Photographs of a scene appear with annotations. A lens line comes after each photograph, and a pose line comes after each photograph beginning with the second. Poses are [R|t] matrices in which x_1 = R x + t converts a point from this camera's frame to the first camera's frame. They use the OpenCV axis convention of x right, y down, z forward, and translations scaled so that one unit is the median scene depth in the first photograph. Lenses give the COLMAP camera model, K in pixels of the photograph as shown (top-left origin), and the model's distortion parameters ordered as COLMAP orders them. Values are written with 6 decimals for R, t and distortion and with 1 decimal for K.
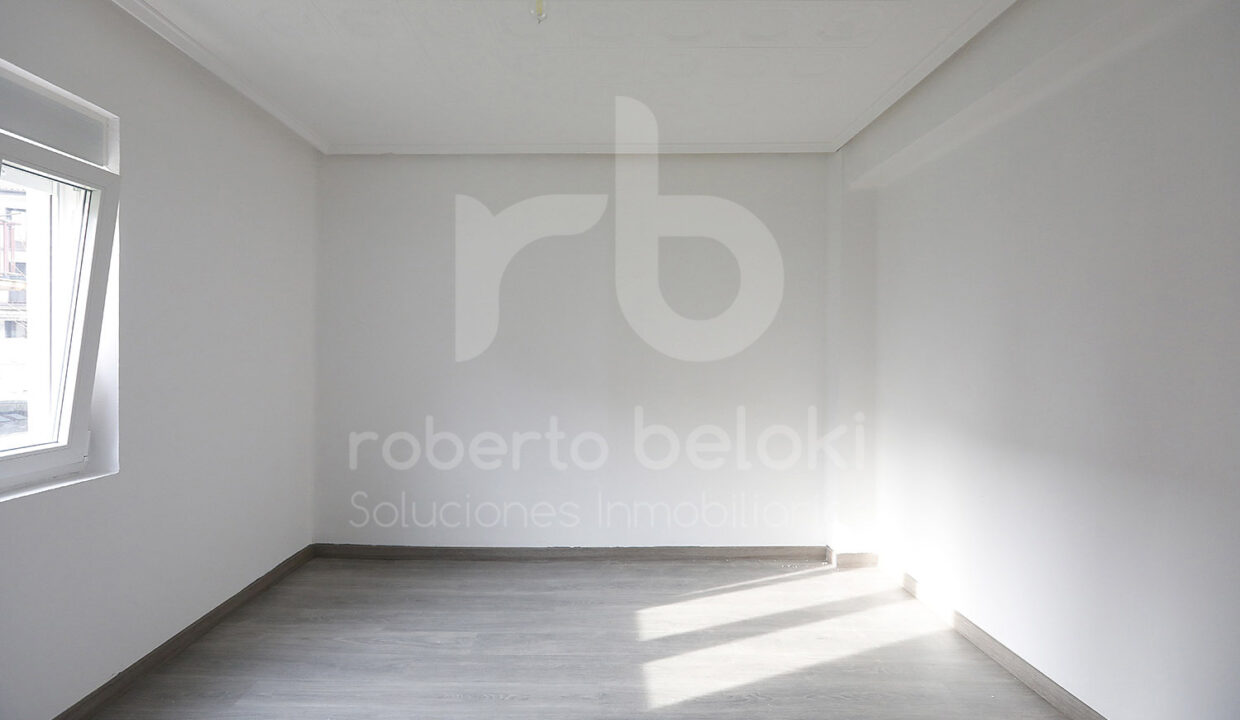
lens RADIAL K [[565.0, 0, 621.8], [0, 565.0, 355.4], [0, 0, 1]] dist [0.000345, 0.000604]
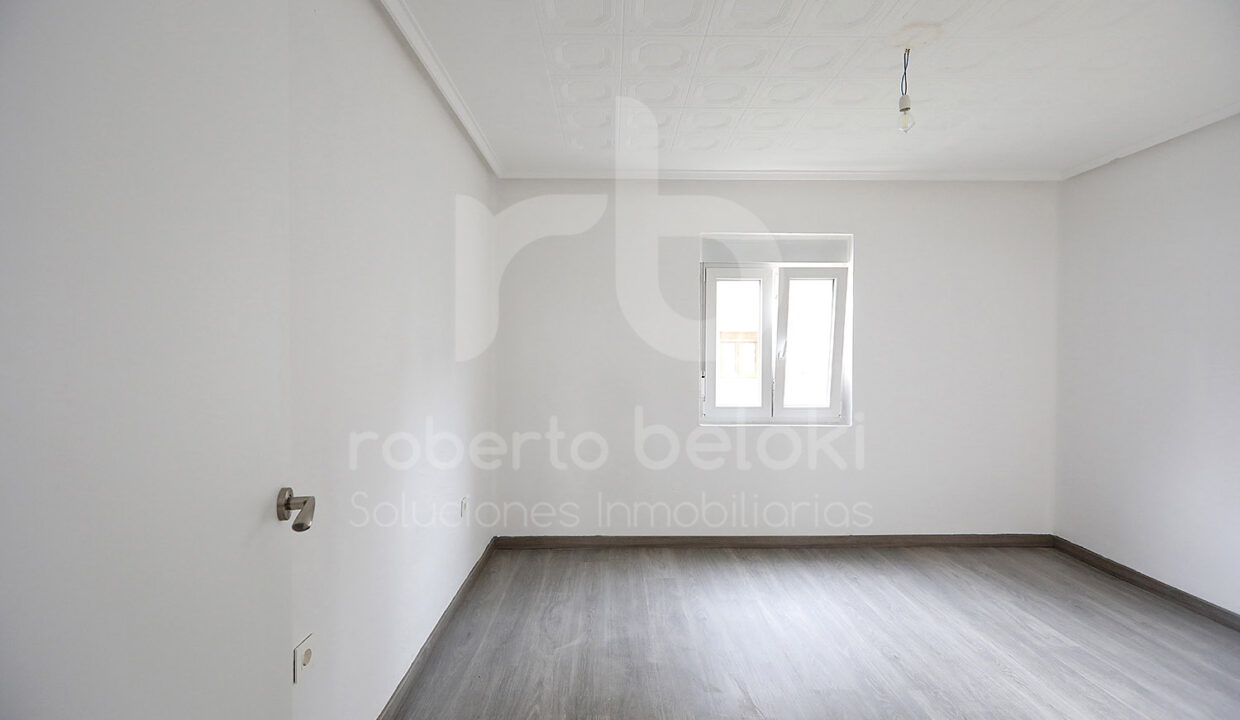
lens RADIAL K [[570.5, 0, 615.4], [0, 570.5, 361.7], [0, 0, 1]] dist [0.001650, 0.000912]
pose [[0.002143, 0.011824, -0.999928, 0.736754], [-0.016637, 0.999792, 0.011786, -0.009733], [0.999859, 0.016610, 0.002340, 0.167142]]
